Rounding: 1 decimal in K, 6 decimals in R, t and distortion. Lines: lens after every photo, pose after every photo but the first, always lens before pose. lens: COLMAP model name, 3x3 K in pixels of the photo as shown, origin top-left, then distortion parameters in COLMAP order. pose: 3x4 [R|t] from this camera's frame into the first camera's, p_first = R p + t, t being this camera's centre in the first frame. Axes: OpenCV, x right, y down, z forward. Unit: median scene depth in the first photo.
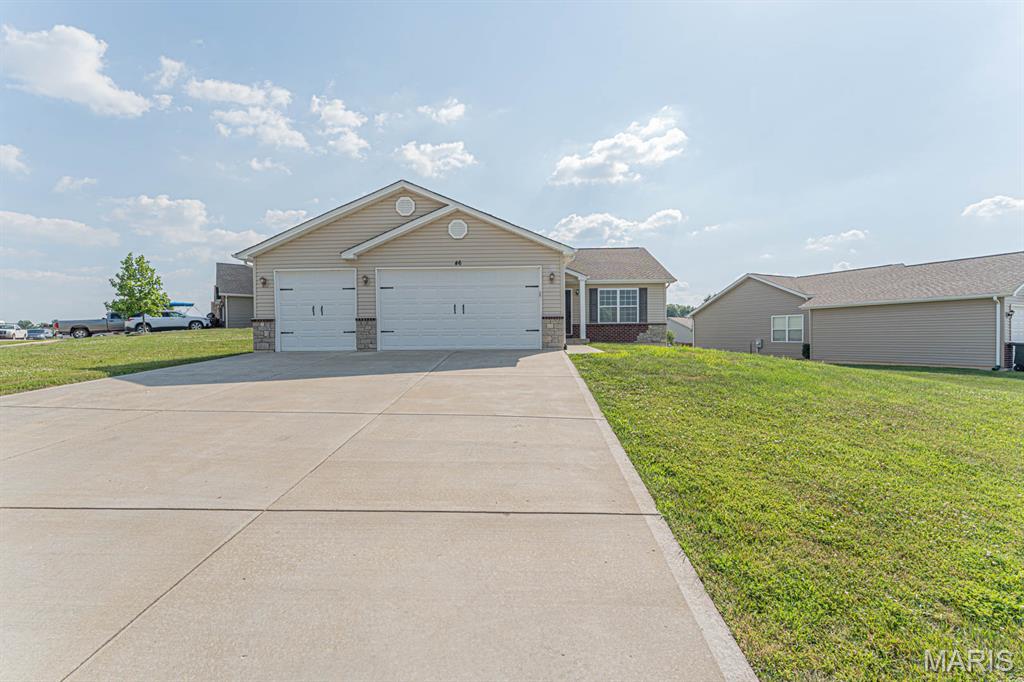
lens RADIAL K [[396.5, 0, 516.2], [0, 396.5, 335.1], [0, 0, 1]] dist [0.002607, 0.000103]
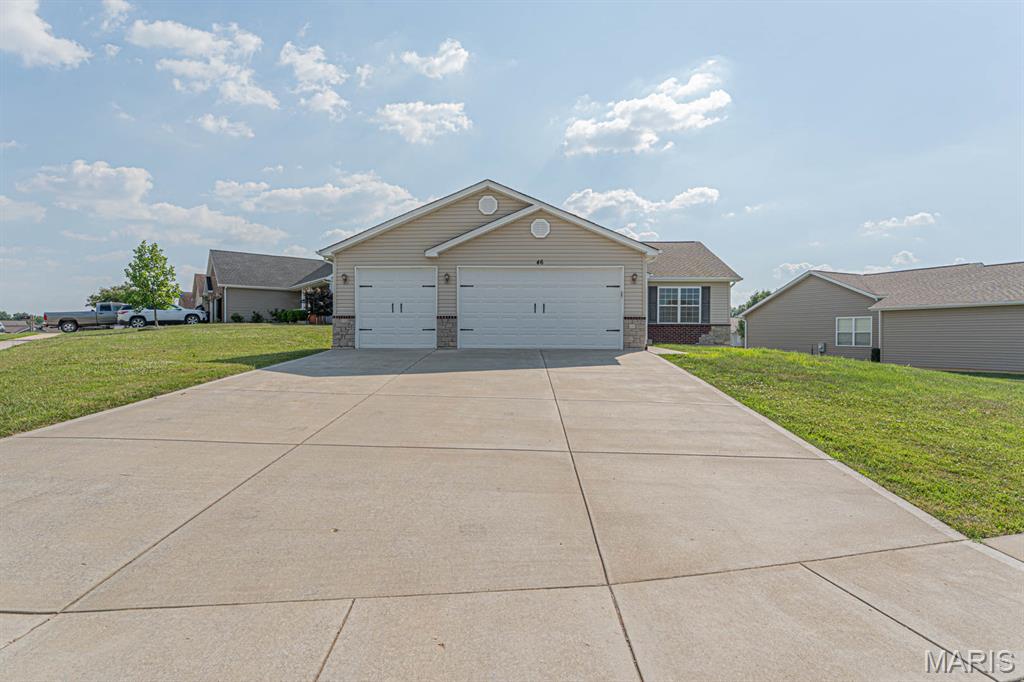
lens RADIAL K [[482.8, 0, 512.0], [0, 482.8, 341.0], [0, 0, 1]] dist [-0.001643, 0.000103]
pose [[0.999915, 0.012725, 0.002853, -0.139691], [-0.012761, 0.999834, 0.012985, 0.001216], [-0.002687, -0.013020, 0.999912, -0.141766]]
